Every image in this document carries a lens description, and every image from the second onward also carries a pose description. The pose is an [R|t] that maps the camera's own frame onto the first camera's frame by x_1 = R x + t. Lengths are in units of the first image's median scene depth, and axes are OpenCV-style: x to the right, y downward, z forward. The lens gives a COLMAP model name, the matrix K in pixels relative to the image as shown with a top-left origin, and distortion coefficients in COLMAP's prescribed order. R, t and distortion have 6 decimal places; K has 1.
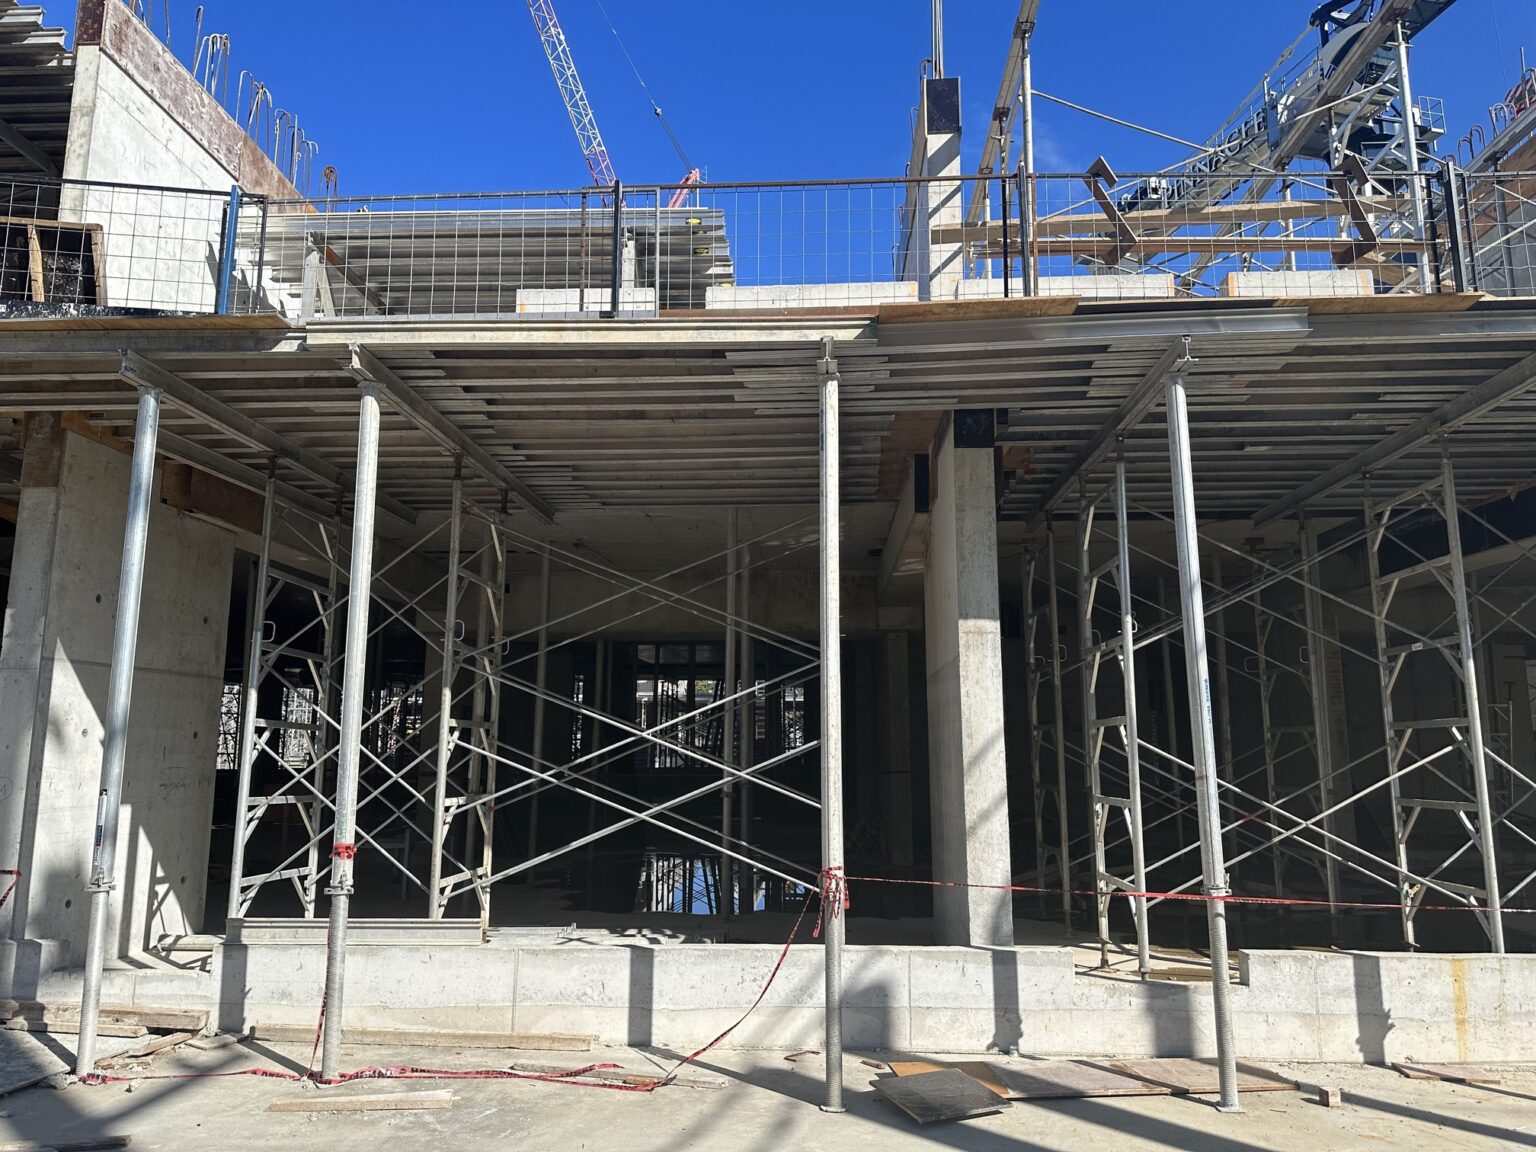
lens RADIAL K [[1109.3, 0, 768.0], [0, 1109.3, 576.0], [0, 0, 1]] dist [0.023701, -0.000814]
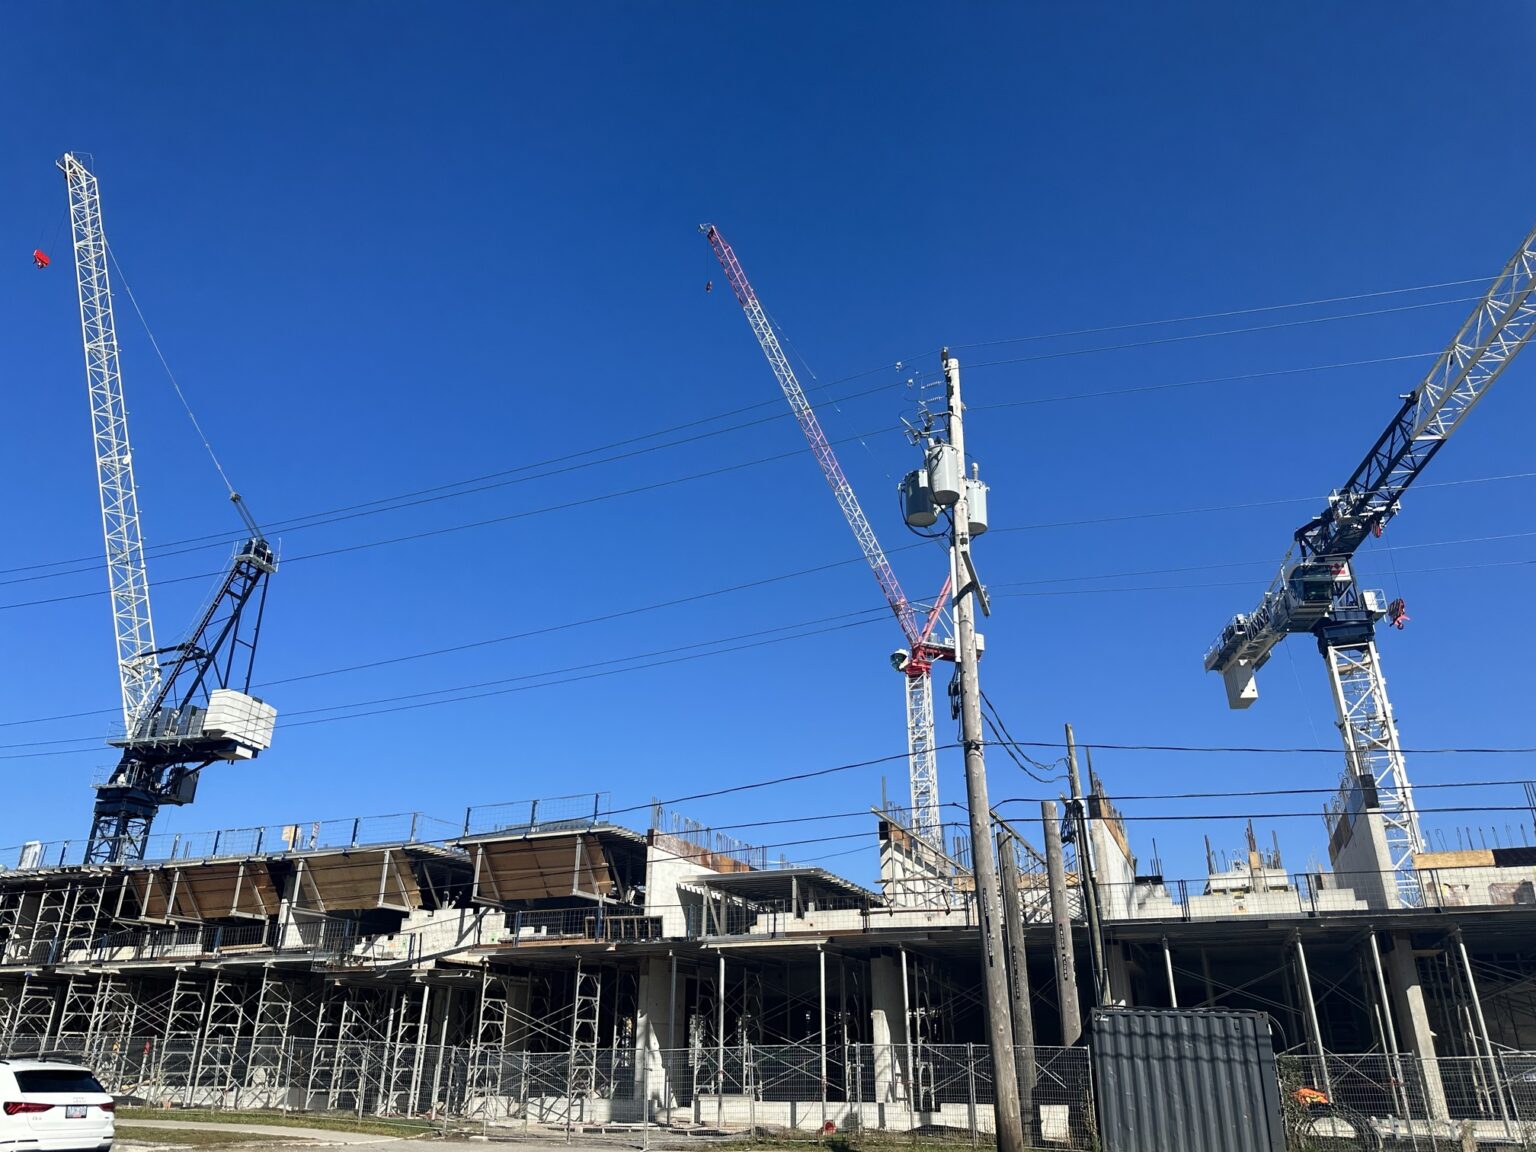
lens RADIAL K [[1136.2, 0, 768.0], [0, 1136.2, 576.0], [0, 0, 1]] dist [0.071578, 0.000289]
pose [[0.947588, -0.129665, -0.291999, 1.139033], [0.055897, 0.967129, -0.248068, -0.421083], [0.314567, 0.218745, 0.923688, -2.946509]]
